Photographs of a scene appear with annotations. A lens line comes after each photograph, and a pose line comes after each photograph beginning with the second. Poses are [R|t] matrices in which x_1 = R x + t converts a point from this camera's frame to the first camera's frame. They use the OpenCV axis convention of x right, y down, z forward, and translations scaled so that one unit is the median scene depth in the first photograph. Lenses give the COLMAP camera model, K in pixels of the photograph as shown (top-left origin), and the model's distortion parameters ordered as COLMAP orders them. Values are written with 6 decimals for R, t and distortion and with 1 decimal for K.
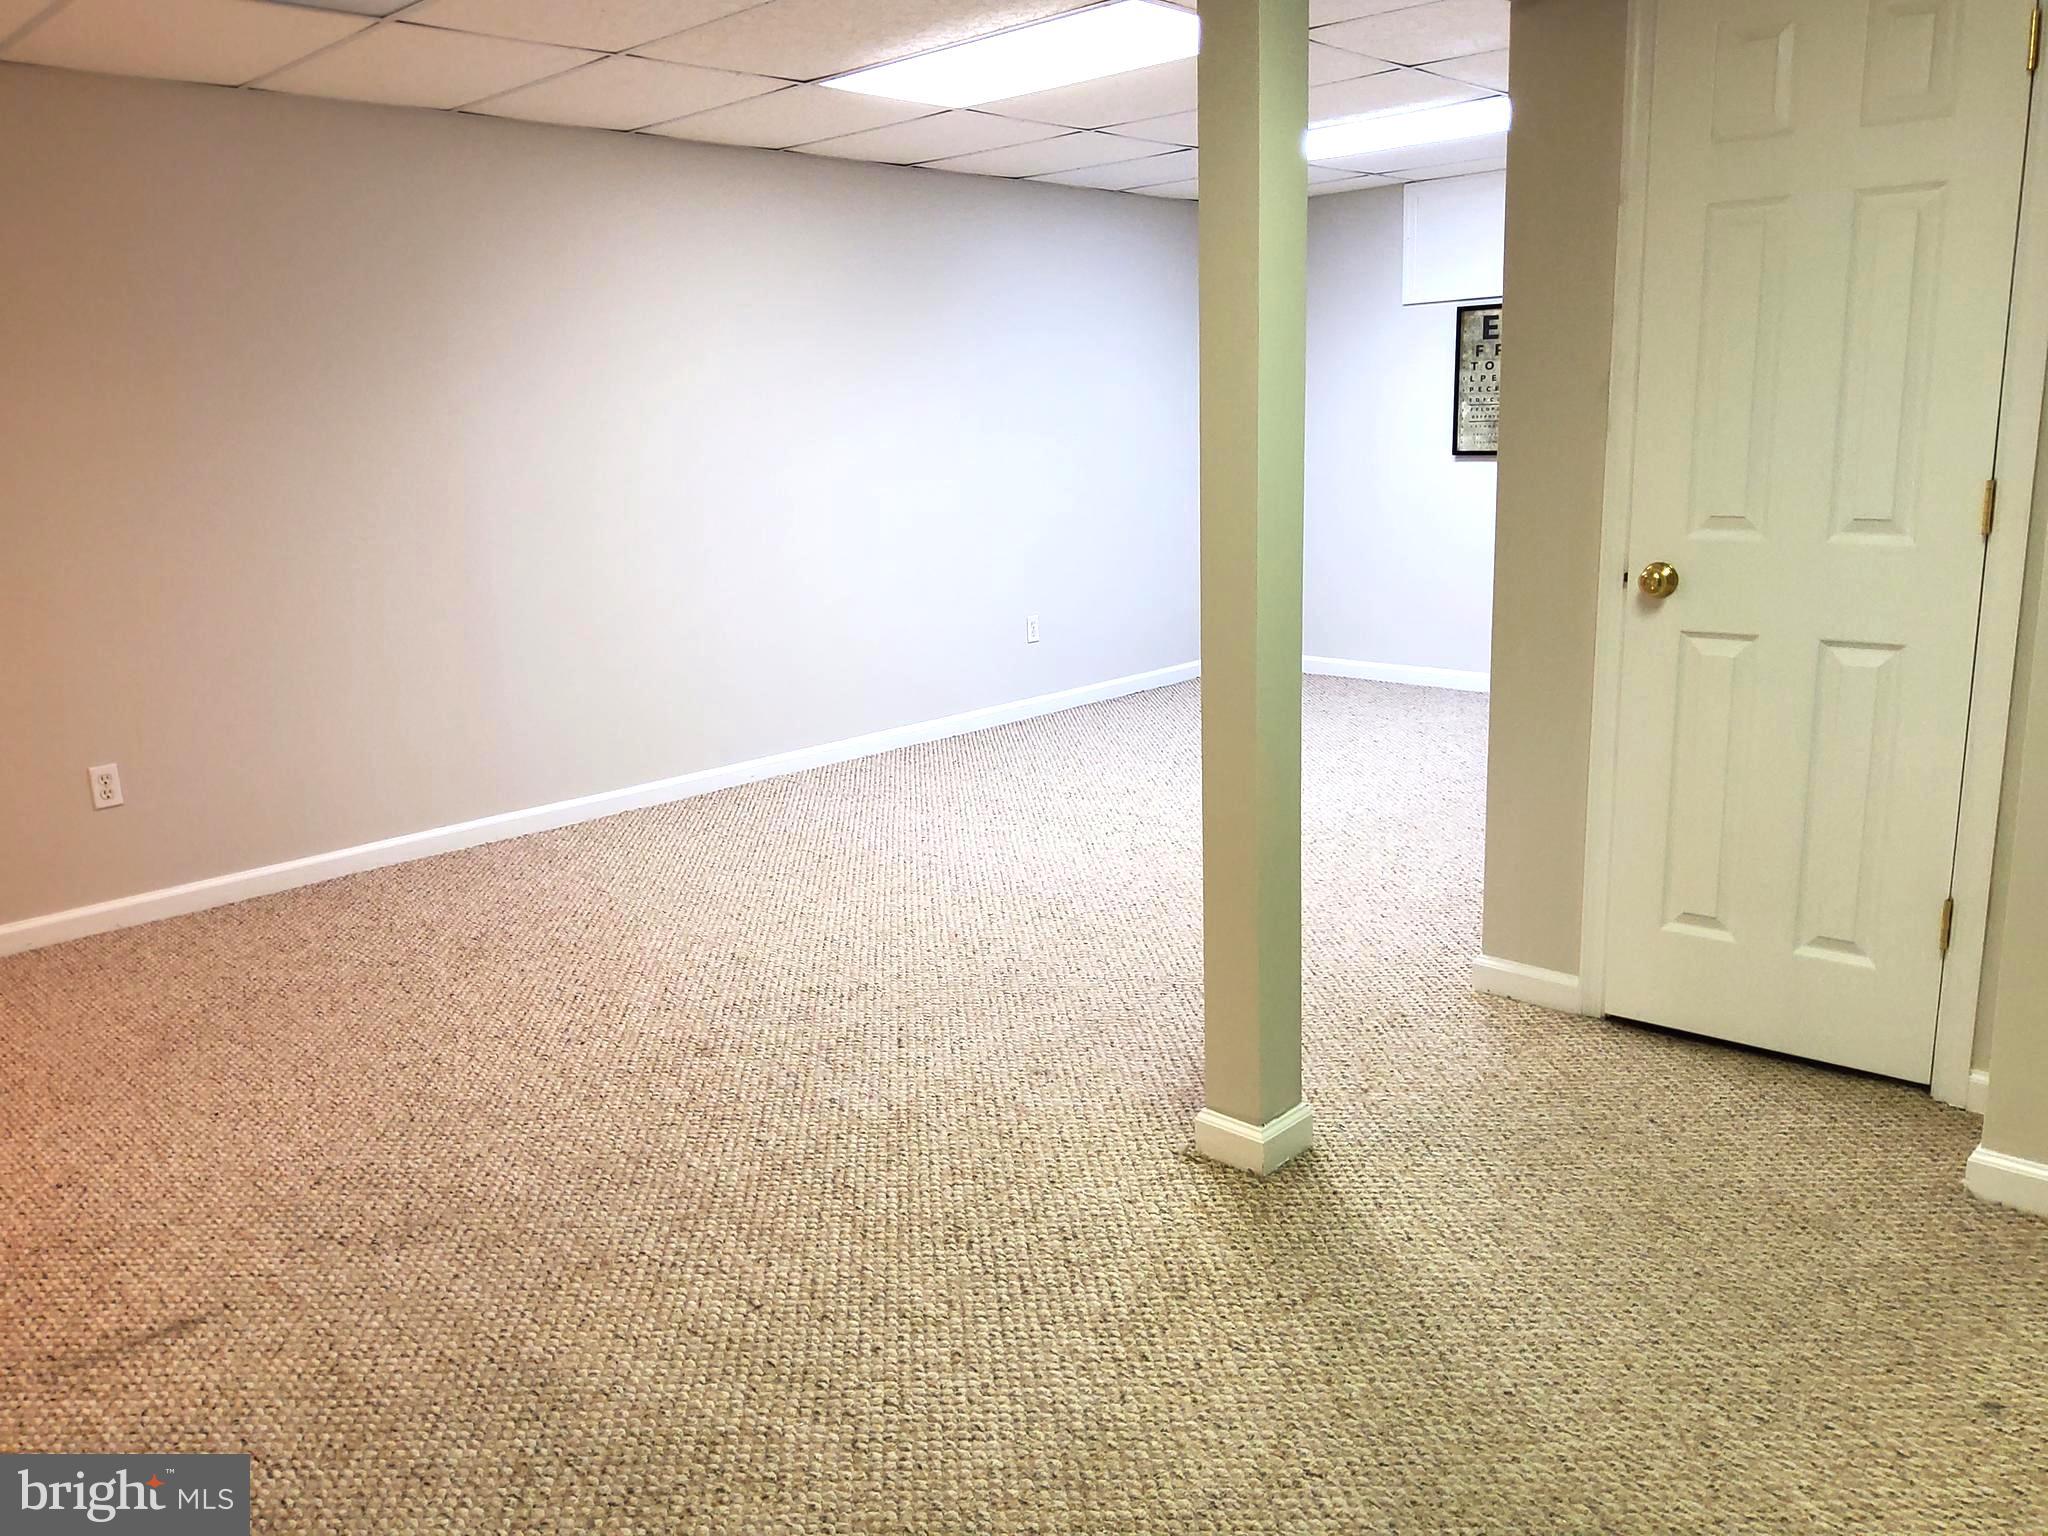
lens RADIAL K [[1541.6, 0, 1019.1], [0, 1541.6, 764.5], [0, 0, 1]] dist [0.080607, -0.151513]
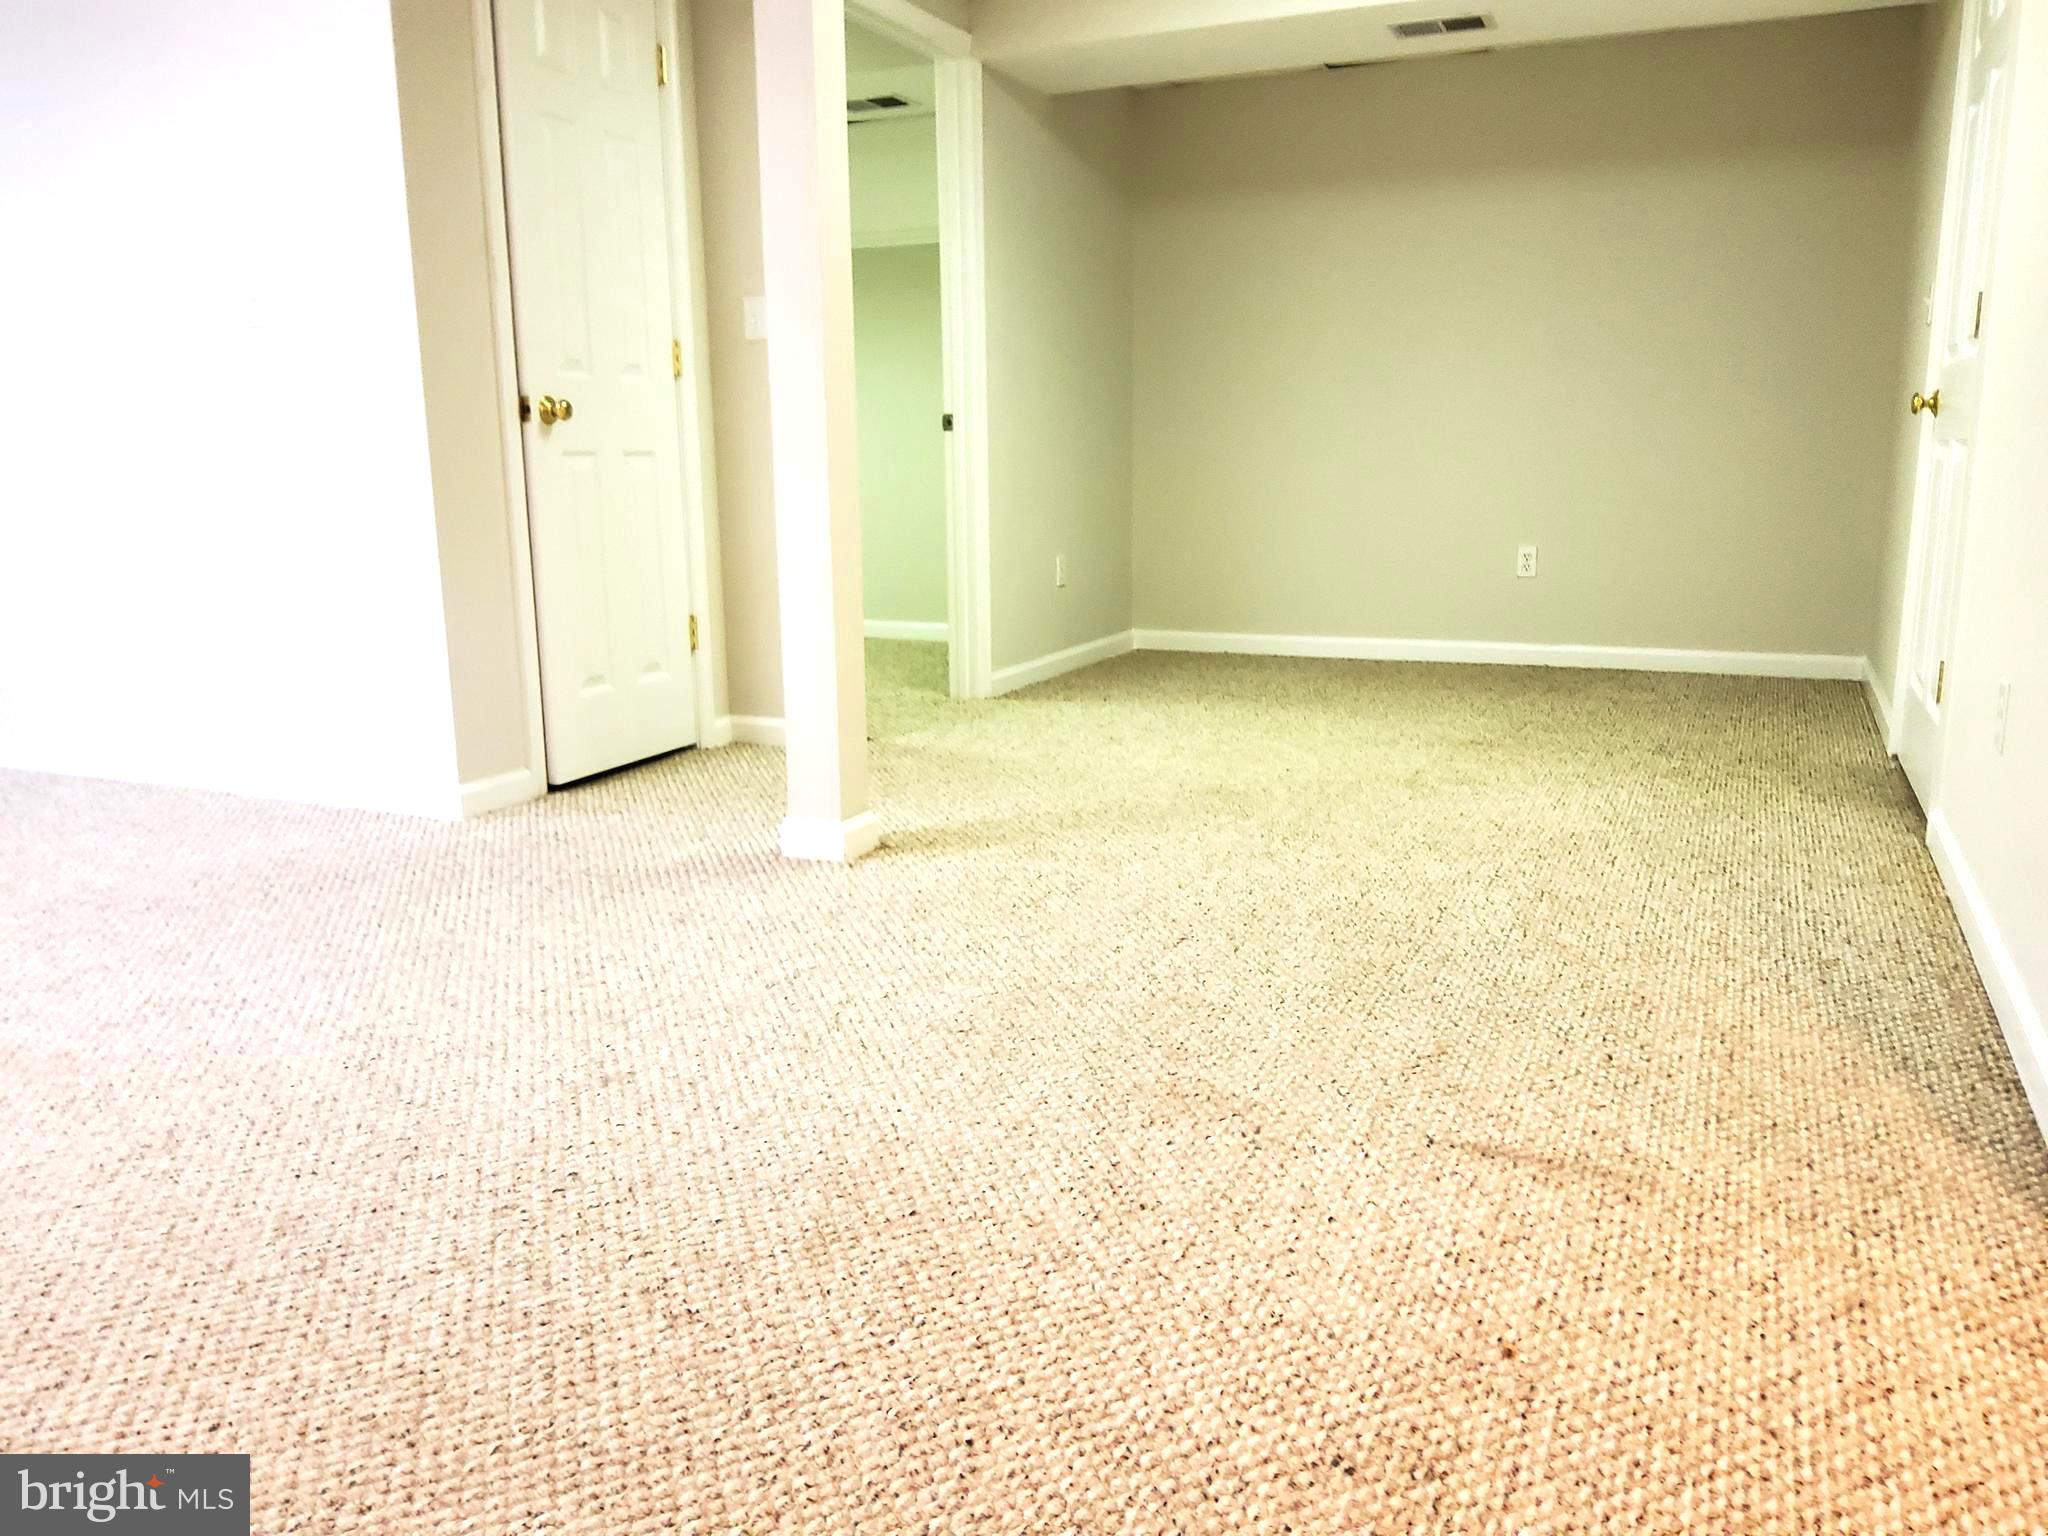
lens RADIAL K [[1541.6, 0, 1019.1], [0, 1541.6, 764.5], [0, 0, 1]] dist [0.080607, -0.151513]
pose [[-0.312541, -0.154736, 0.937217, -0.943525], [0.232431, 0.944193, 0.233398, -0.056118], [-0.921029, 0.290785, -0.259134, 1.092843]]
